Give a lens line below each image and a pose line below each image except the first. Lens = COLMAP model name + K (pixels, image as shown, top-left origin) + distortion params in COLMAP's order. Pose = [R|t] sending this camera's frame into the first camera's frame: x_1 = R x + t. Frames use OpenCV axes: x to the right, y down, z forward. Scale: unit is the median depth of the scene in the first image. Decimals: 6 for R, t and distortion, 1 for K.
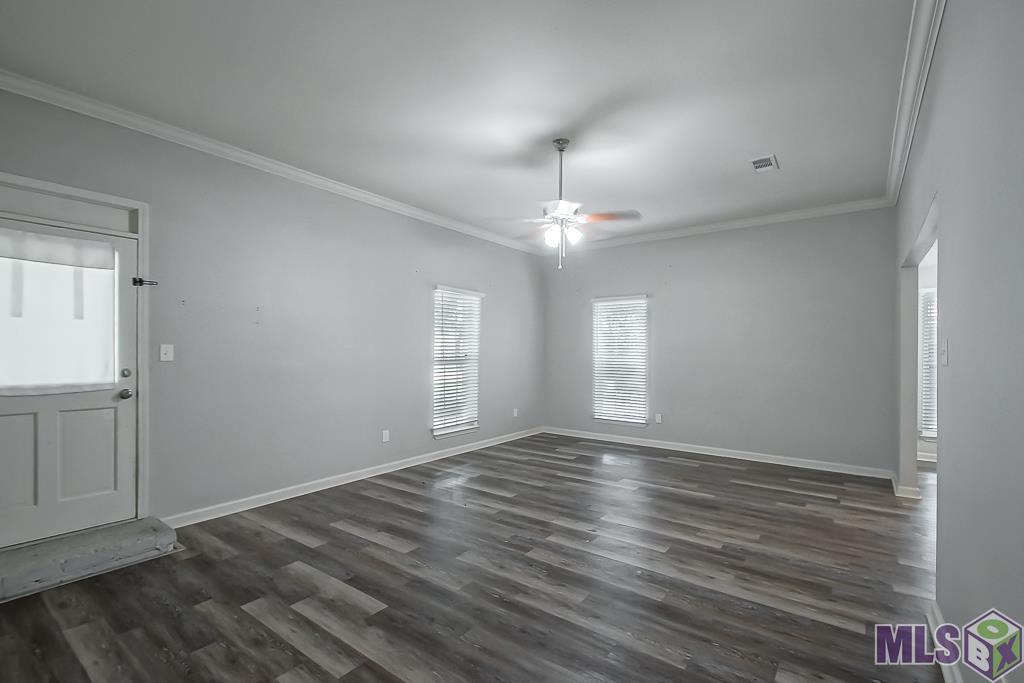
lens RADIAL K [[454.5, 0, 518.2], [0, 454.5, 342.1], [0, 0, 1]] dist [0.022105, -0.000831]
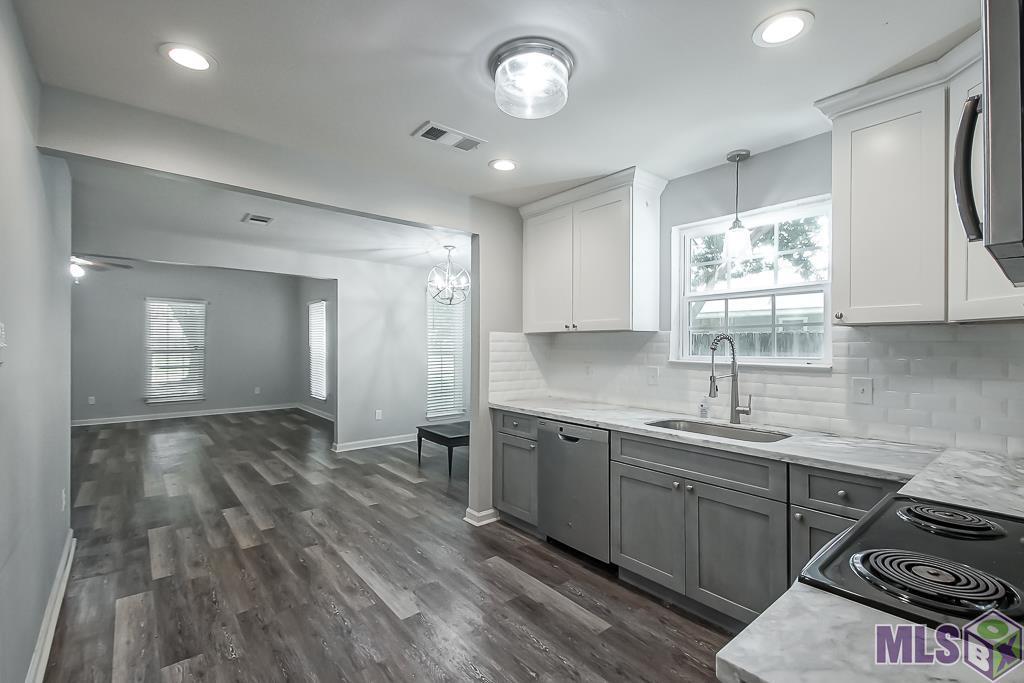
lens RADIAL K [[454.5, 0, 518.2], [0, 454.5, 342.1], [0, 0, 1]] dist [0.022105, -0.000831]
pose [[0.971856, -0.009617, -0.235378, 1.906954], [0.016273, 0.999520, 0.026349, -0.007572], [0.235012, -0.029437, 0.971547, -0.188052]]
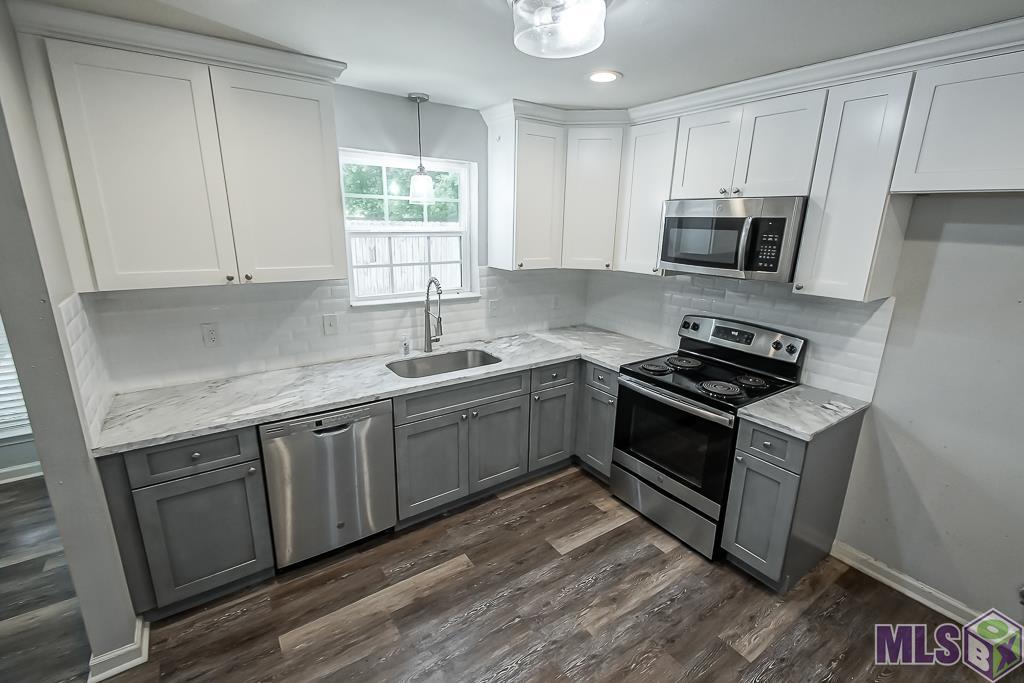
lens RADIAL K [[454.5, 0, 518.2], [0, 454.5, 342.1], [0, 0, 1]] dist [0.022105, -0.000831]
pose [[0.319709, -0.248353, 0.914389, 1.383684], [-0.048077, 0.959543, 0.277427, -0.107884], [-0.946295, -0.132657, 0.294835, 0.167708]]
